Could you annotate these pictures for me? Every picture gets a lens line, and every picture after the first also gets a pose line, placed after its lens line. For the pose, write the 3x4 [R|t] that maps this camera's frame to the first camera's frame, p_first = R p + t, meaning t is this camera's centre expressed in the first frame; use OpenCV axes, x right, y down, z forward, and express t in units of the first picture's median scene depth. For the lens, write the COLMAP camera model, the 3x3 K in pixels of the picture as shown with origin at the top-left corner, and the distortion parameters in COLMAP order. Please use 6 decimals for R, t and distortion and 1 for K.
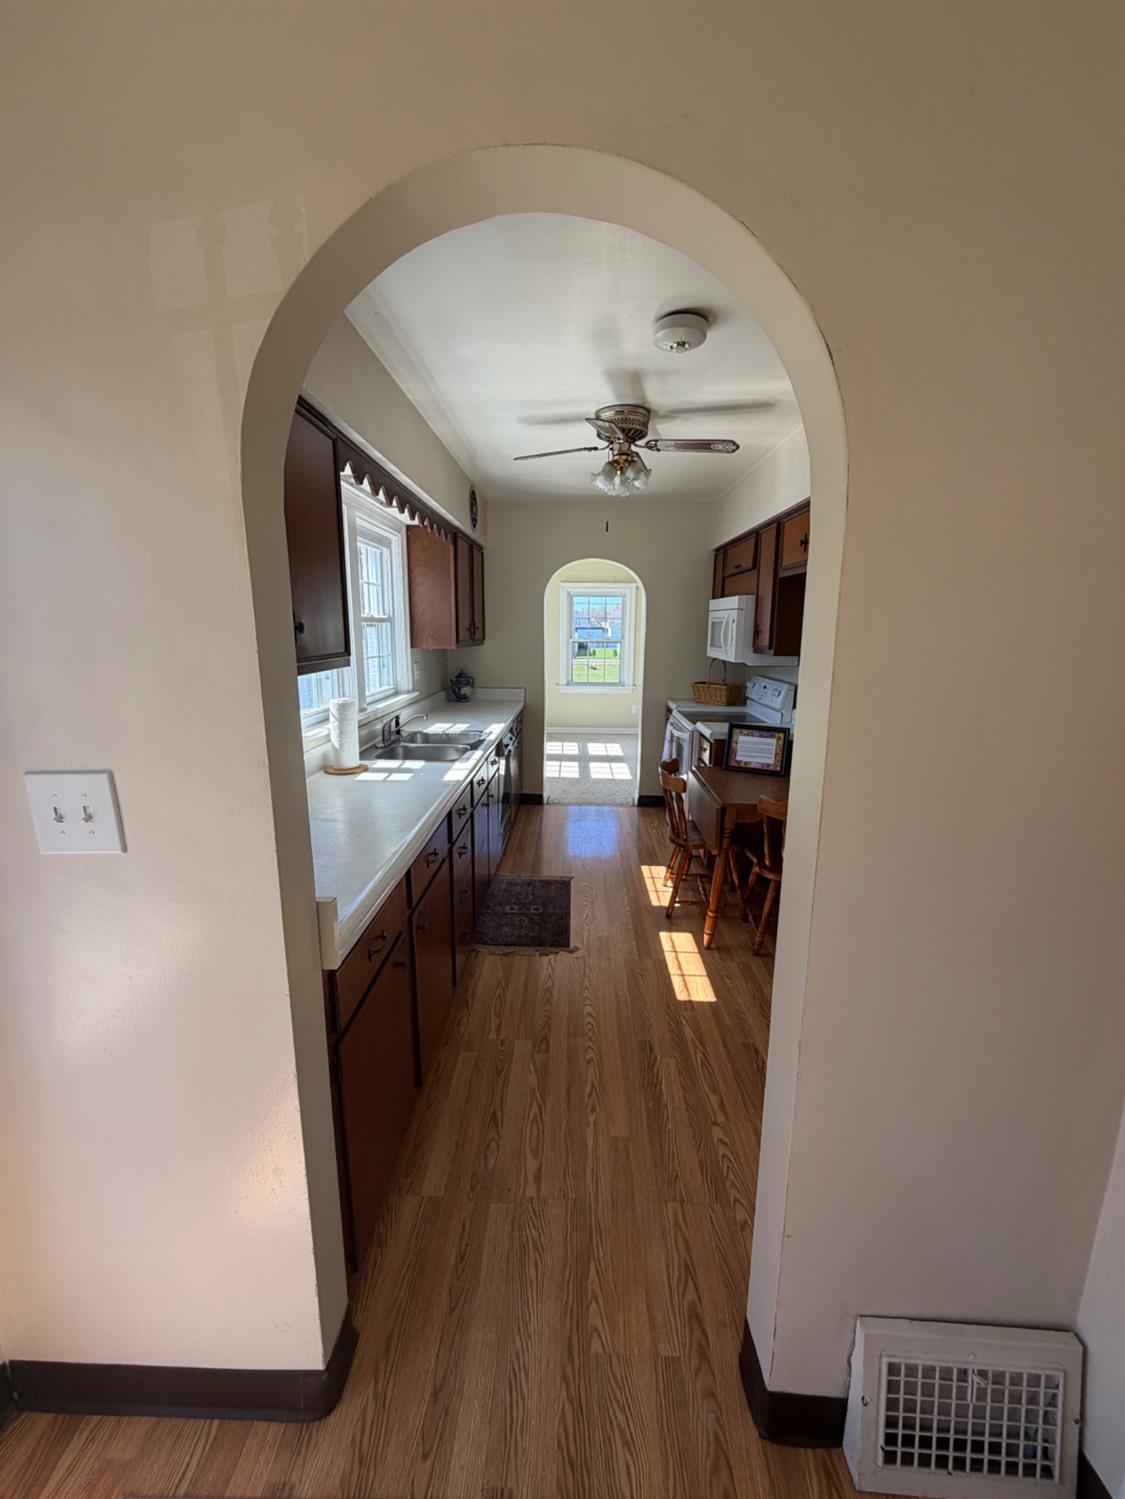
lens RADIAL K [[598.8, 0, 562.7], [0, 598.8, 744.8], [0, 0, 1]] dist [0.000170, 0.000074]
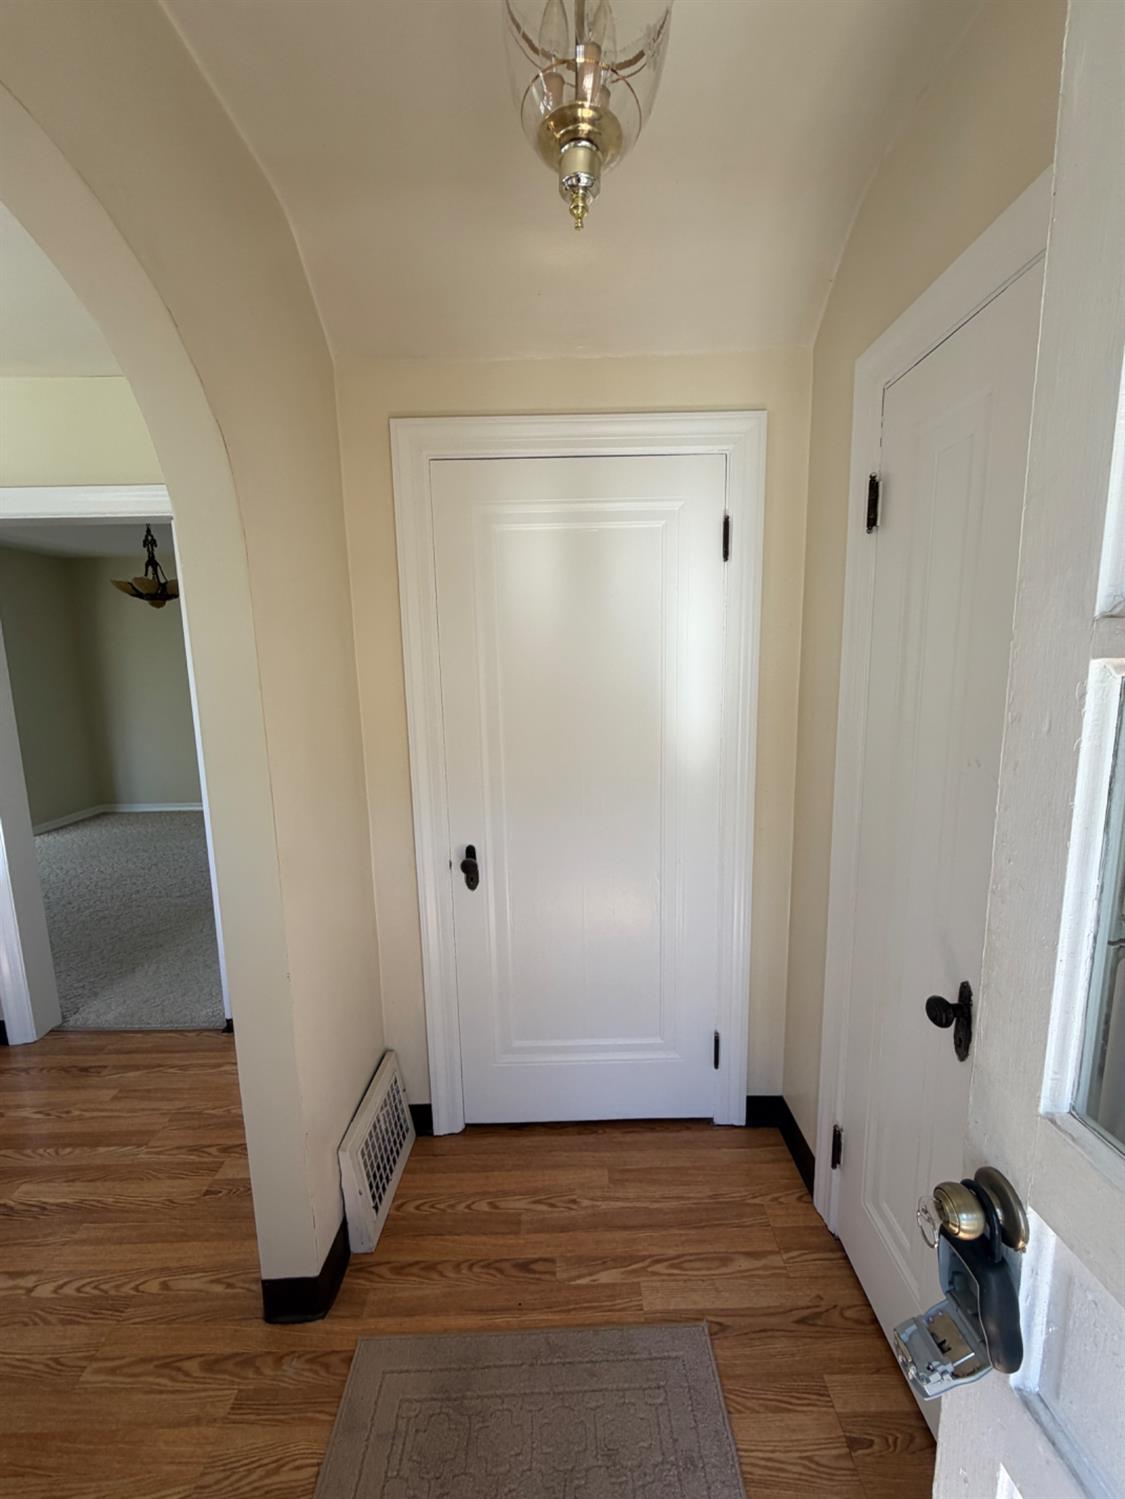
lens RADIAL K [[598.8, 0, 566.3], [0, 598.8, 745.3], [0, 0, 1]] dist [0.000170, 0.000074]
pose [[-0.033689, -0.158873, 0.986724, -0.408011], [0.207651, 0.964627, 0.162404, -0.031248], [-0.977623, 0.210365, 0.000492, 0.162810]]
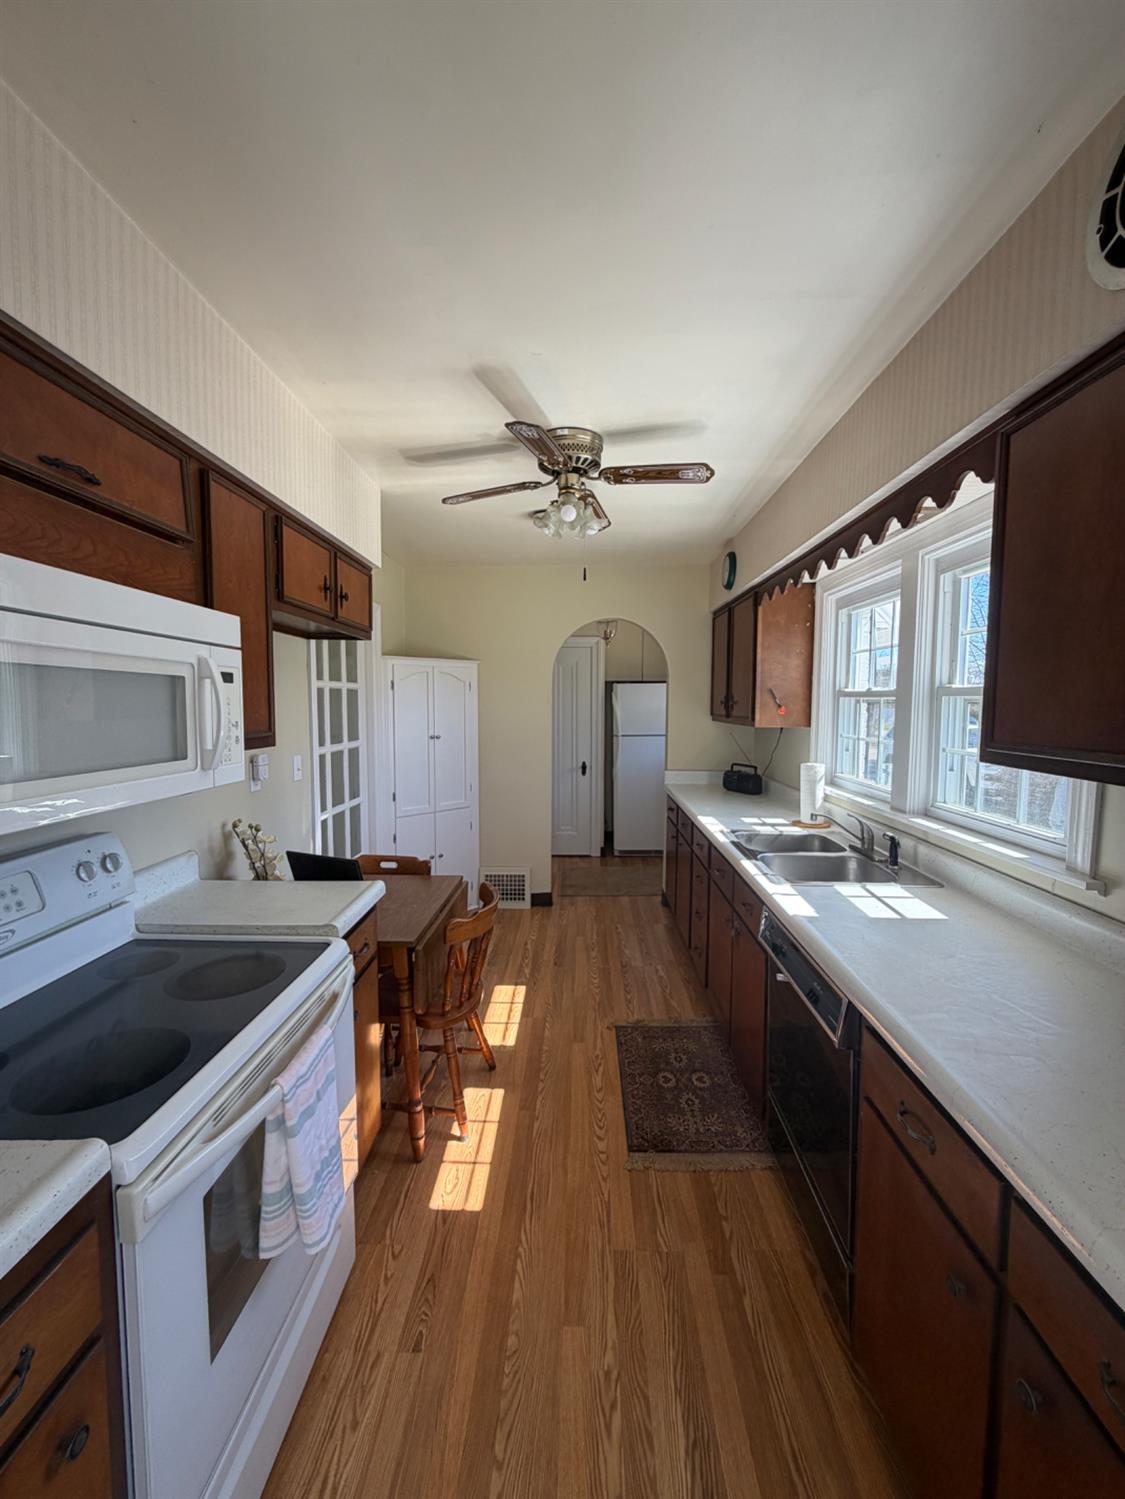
lens RADIAL K [[598.8, 0, 566.9], [0, 598.8, 746.6], [0, 0, 1]] dist [0.000170, 0.000074]
pose [[-0.999934, -0.011218, 0.002446, 0.135744], [-0.010160, 0.963762, 0.266571, -0.521660], [-0.005348, 0.266529, -0.963812, 2.674930]]
